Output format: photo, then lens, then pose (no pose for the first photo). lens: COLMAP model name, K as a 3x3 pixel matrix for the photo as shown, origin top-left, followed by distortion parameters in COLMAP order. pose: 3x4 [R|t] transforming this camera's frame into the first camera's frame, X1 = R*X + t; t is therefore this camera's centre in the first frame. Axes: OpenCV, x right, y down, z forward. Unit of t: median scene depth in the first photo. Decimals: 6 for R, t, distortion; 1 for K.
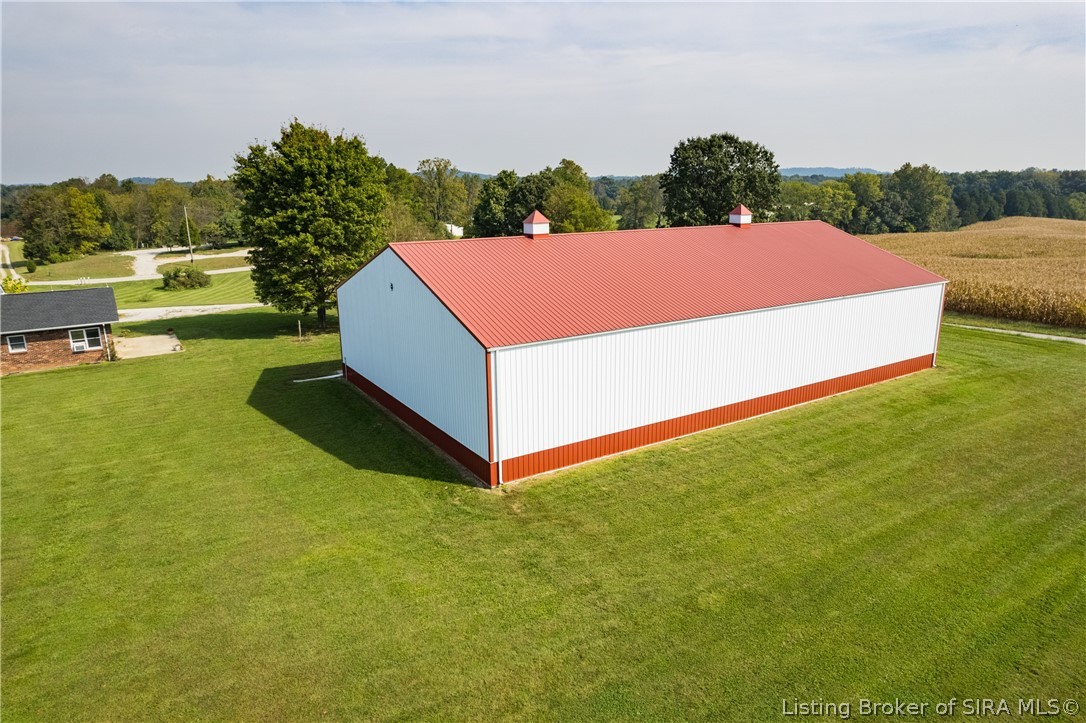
lens RADIAL K [[699.1, 0, 544.4], [0, 699.1, 365.3], [0, 0, 1]] dist [-0.090623, 0.089493]
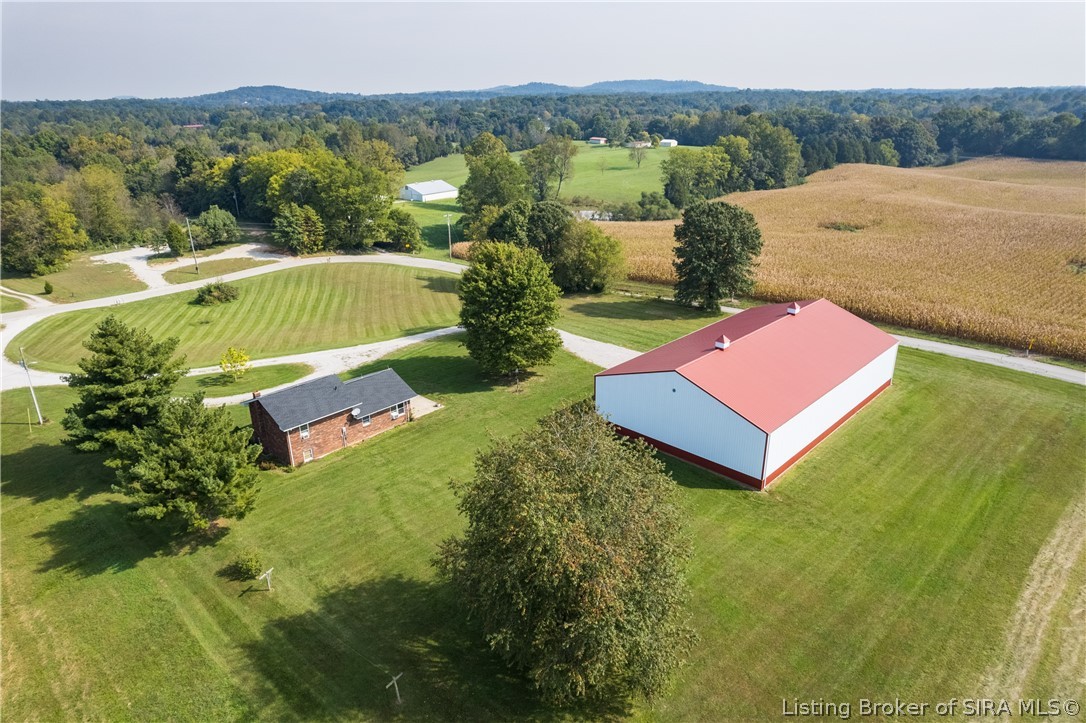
lens RADIAL K [[699.1, 0, 544.4], [0, 699.1, 365.3], [0, 0, 1]] dist [-0.090623, 0.089493]
pose [[0.973507, -0.085997, 0.211868, -0.256880], [0.060609, 0.990486, 0.123547, -0.116780], [-0.220477, -0.107433, 0.969458, -0.208917]]
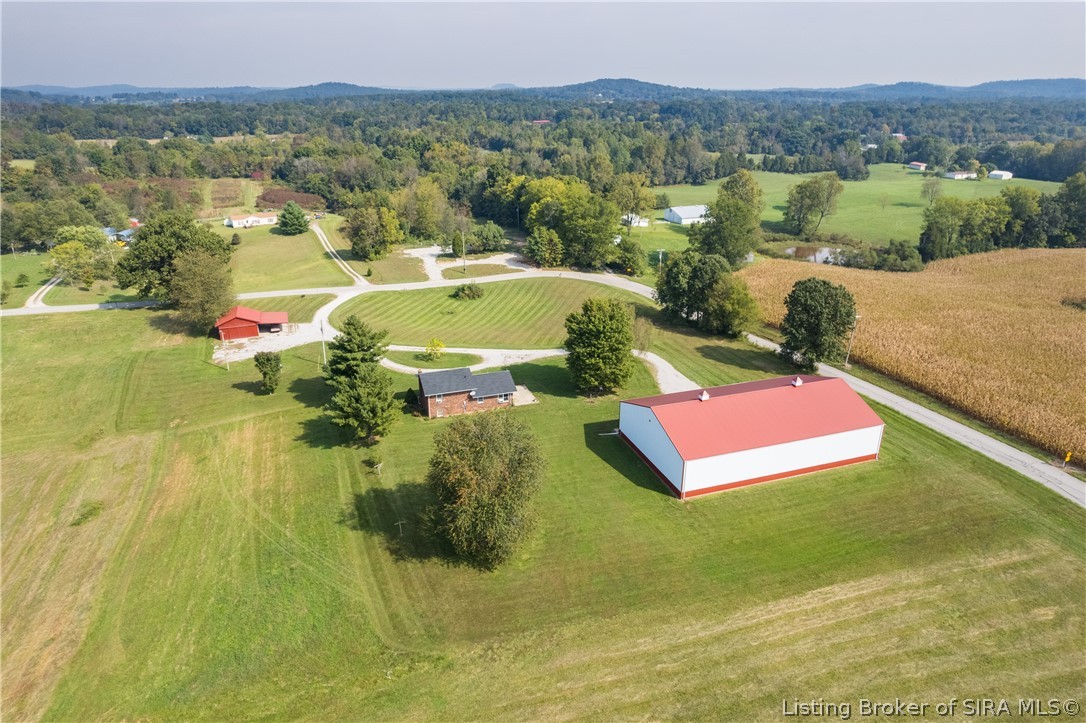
lens RADIAL K [[710.5, 0, 543.0], [0, 710.5, 361.5], [0, 0, 1]] dist [-0.057192, 0.033012]
pose [[0.971481, 0.095942, -0.216842, -0.009886], [-0.070205, 0.989866, 0.123439, -0.179492], [0.226487, -0.104696, 0.968371, -0.498272]]
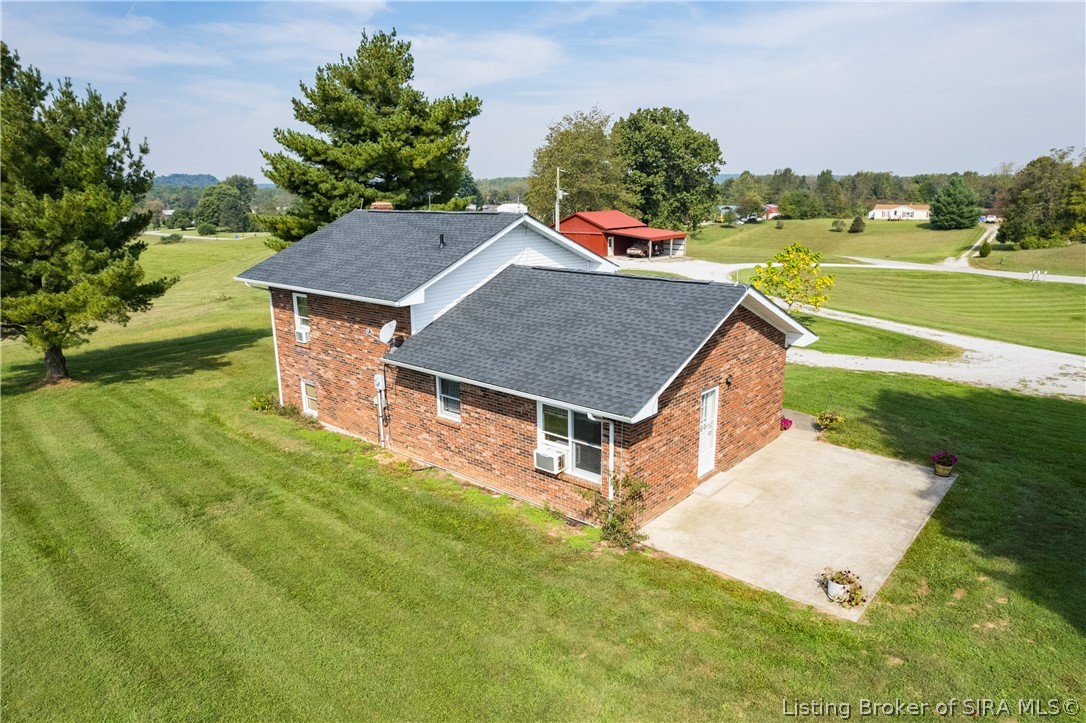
lens RADIAL K [[699.5, 0, 547.1], [0, 699.5, 365.7], [0, 0, 1]] dist [-0.080569, 0.075385]
pose [[0.275547, 0.246944, -0.929028, -0.150067], [-0.236385, 0.954172, 0.183517, -0.047640], [0.931770, 0.169041, 0.321293, 0.337828]]
